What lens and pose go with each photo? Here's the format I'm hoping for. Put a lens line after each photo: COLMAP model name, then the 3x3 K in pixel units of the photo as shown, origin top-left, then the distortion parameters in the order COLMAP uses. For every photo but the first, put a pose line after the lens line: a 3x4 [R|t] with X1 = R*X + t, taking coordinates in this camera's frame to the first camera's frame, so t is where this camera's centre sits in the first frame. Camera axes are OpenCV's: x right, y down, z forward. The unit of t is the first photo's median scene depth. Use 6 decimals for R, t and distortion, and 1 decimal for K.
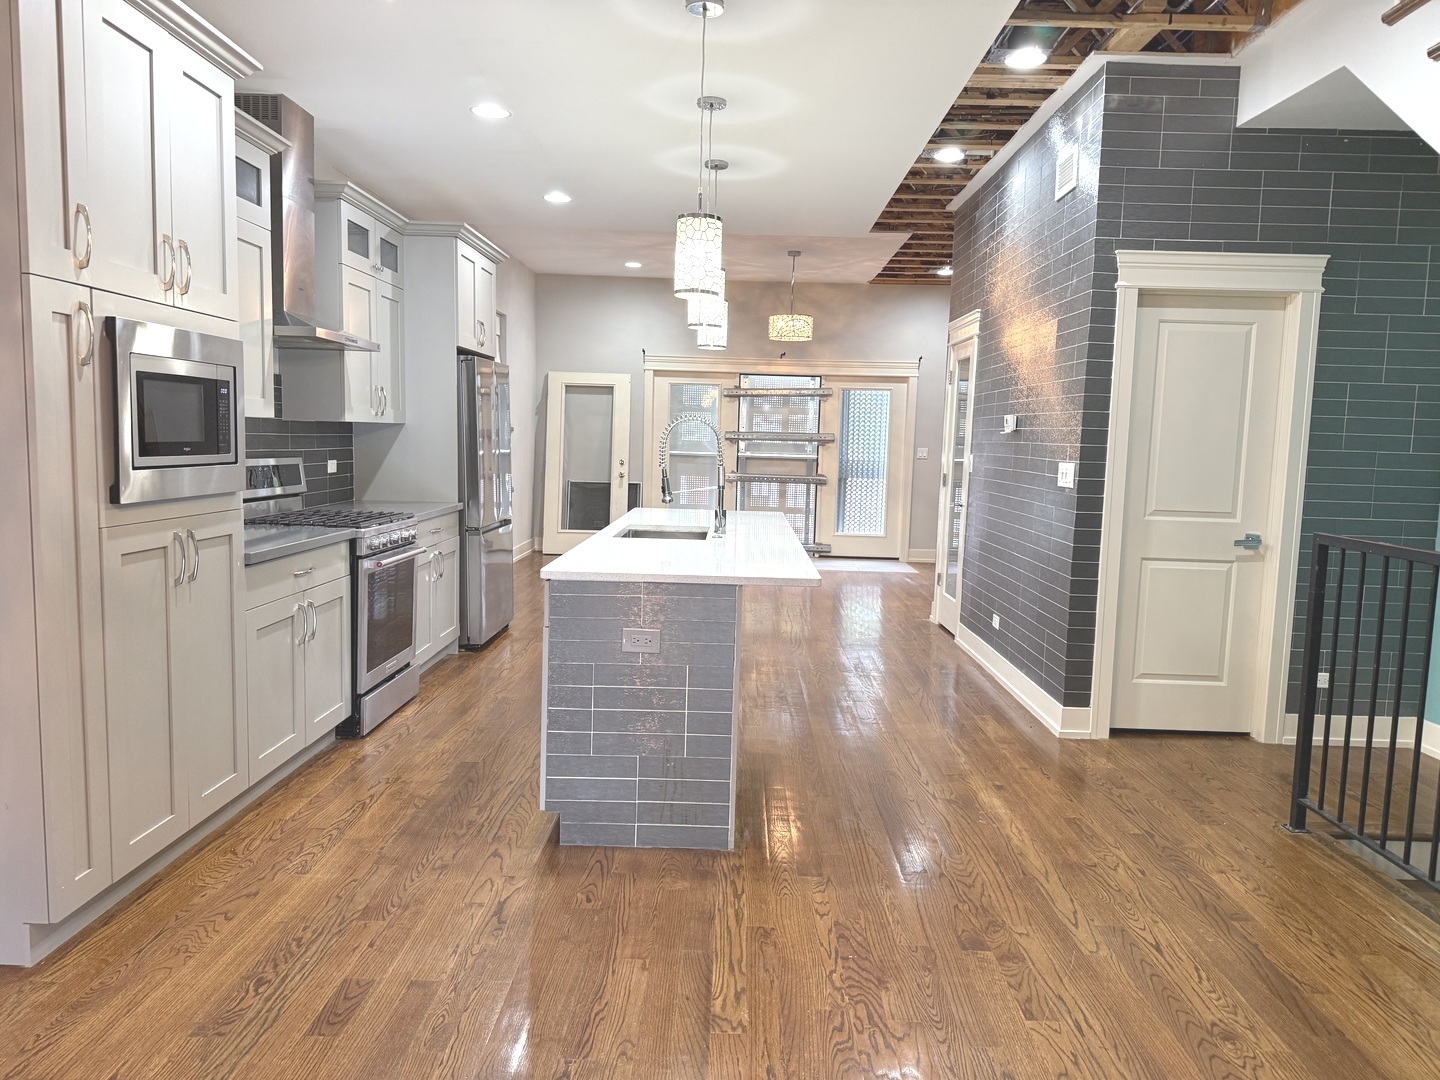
lens RADIAL K [[1011.3, 0, 723.6], [0, 1011.3, 541.0], [0, 0, 1]] dist [0.010849, -0.000424]
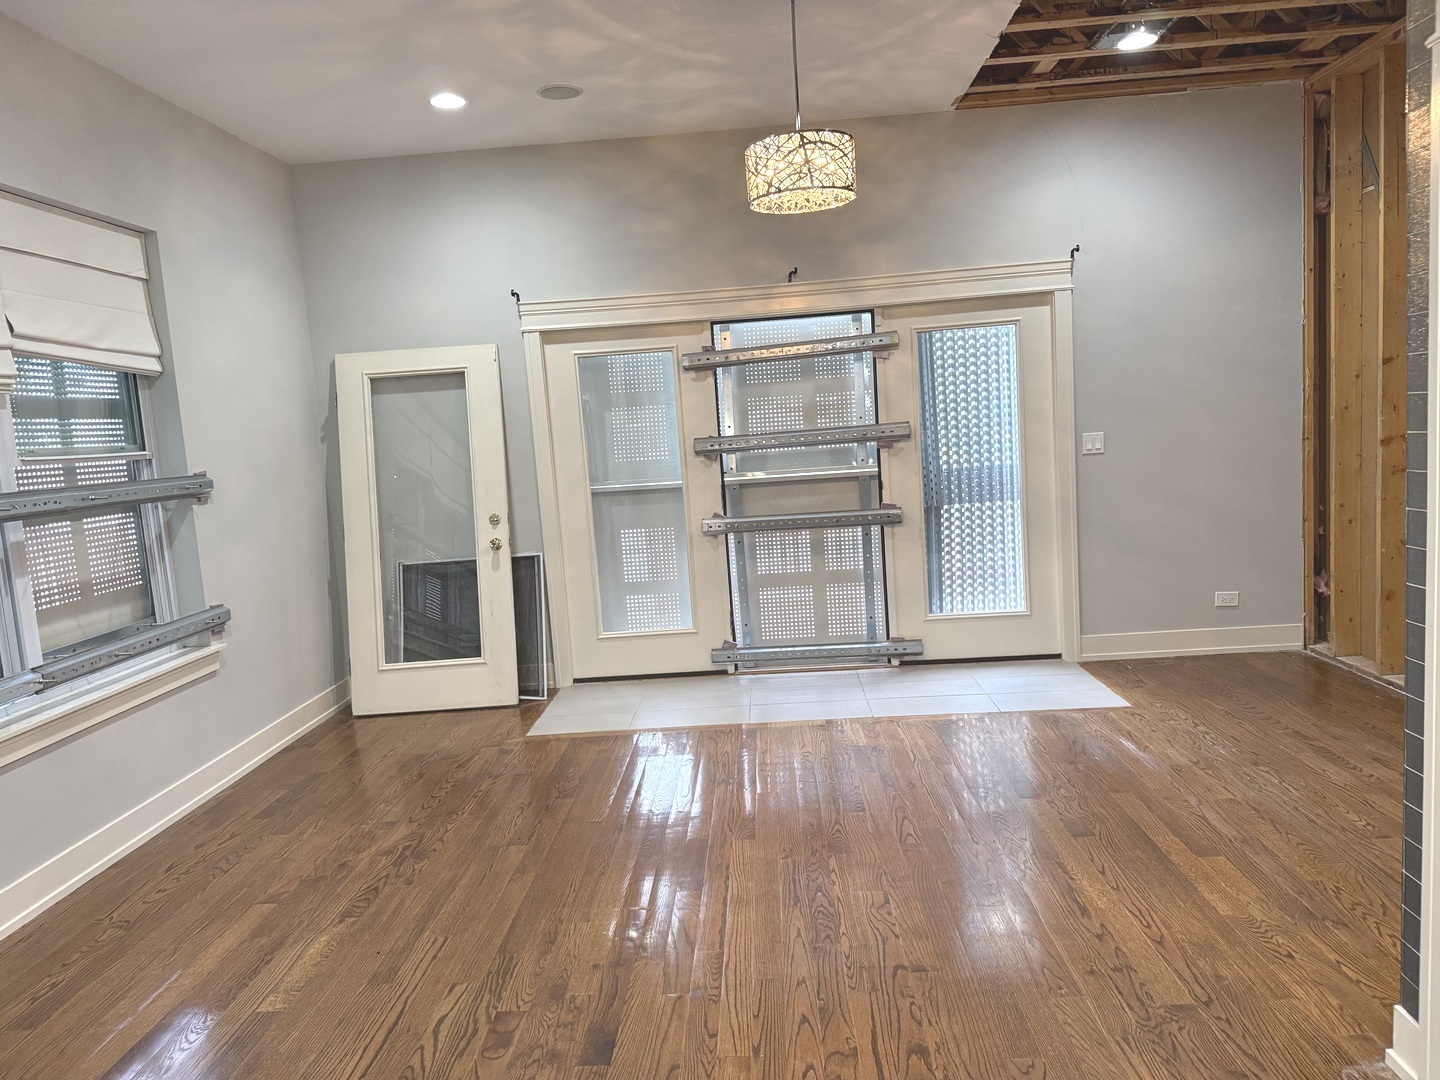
lens RADIAL K [[1011.3, 0, 715.8], [0, 1011.3, 539.1], [0, 0, 1]] dist [0.010849, -0.000424]
pose [[0.994565, -0.092762, -0.047292, 0.032125], [0.092993, 0.995663, 0.002704, -0.057989], [0.046836, -0.007087, 0.998877, 0.491076]]
